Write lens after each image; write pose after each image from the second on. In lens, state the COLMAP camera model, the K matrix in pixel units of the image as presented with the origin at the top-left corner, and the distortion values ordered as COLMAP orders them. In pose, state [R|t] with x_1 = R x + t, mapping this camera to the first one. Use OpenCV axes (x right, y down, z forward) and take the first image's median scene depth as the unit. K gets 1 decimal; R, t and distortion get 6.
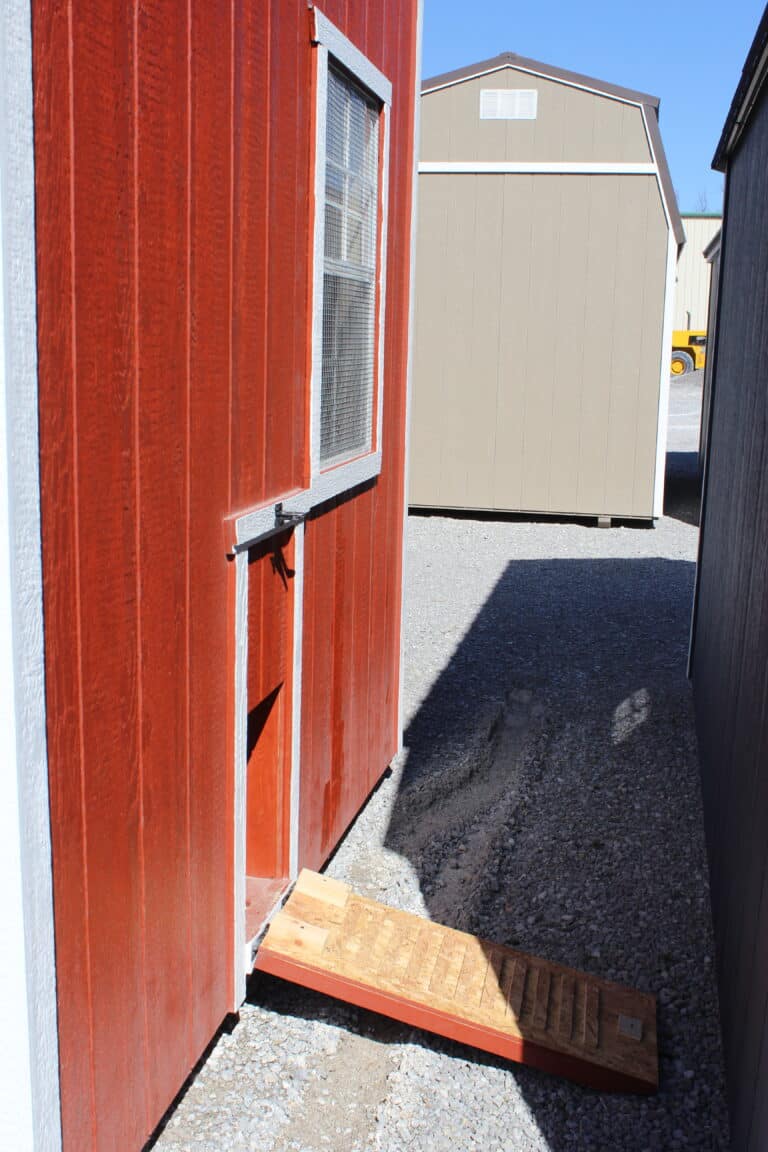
lens RADIAL K [[1303.7, 0, 384.0], [0, 1303.7, 576.0], [0, 0, 1]] dist [-0.011554, -0.012551]
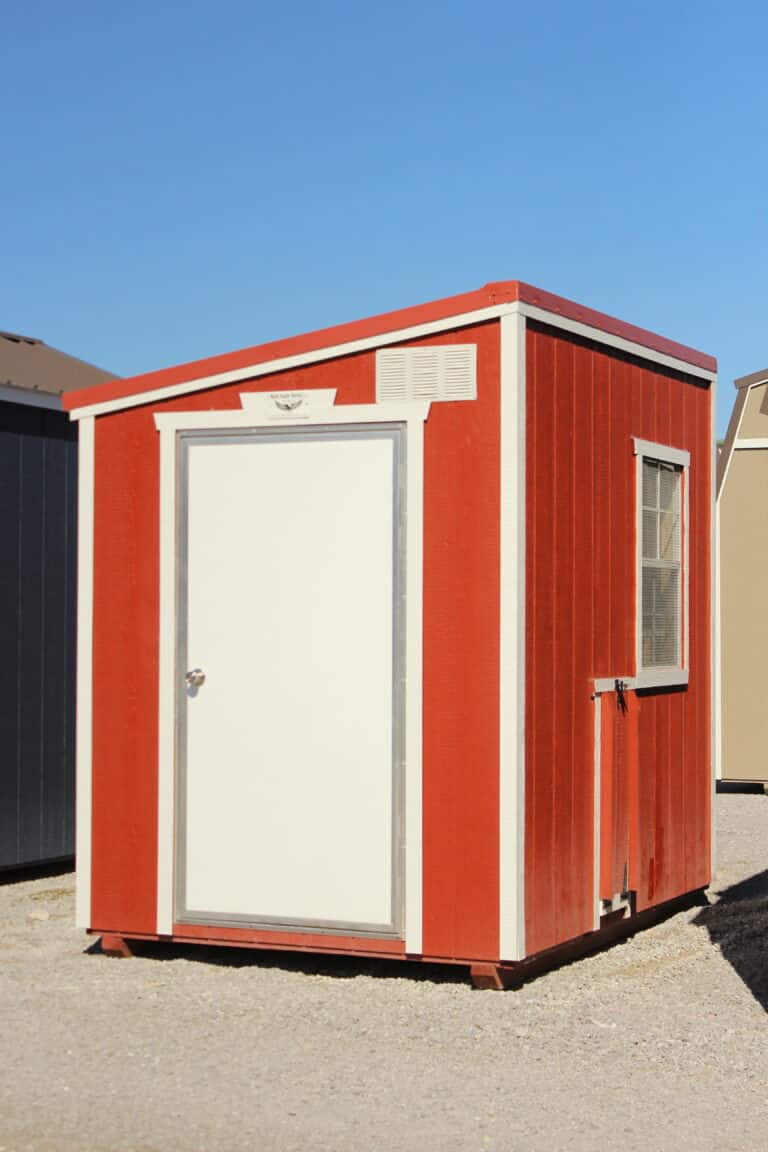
lens RADIAL K [[2285.6, 0, 384.0], [0, 2285.6, 576.0], [0, 0, 1]] dist [0.028772, 0.186669]
pose [[0.976282, -0.028511, -0.214617, 0.306838], [-0.015915, 0.979159, -0.202473, 0.471423], [0.215917, 0.201086, 0.955481, -2.309716]]
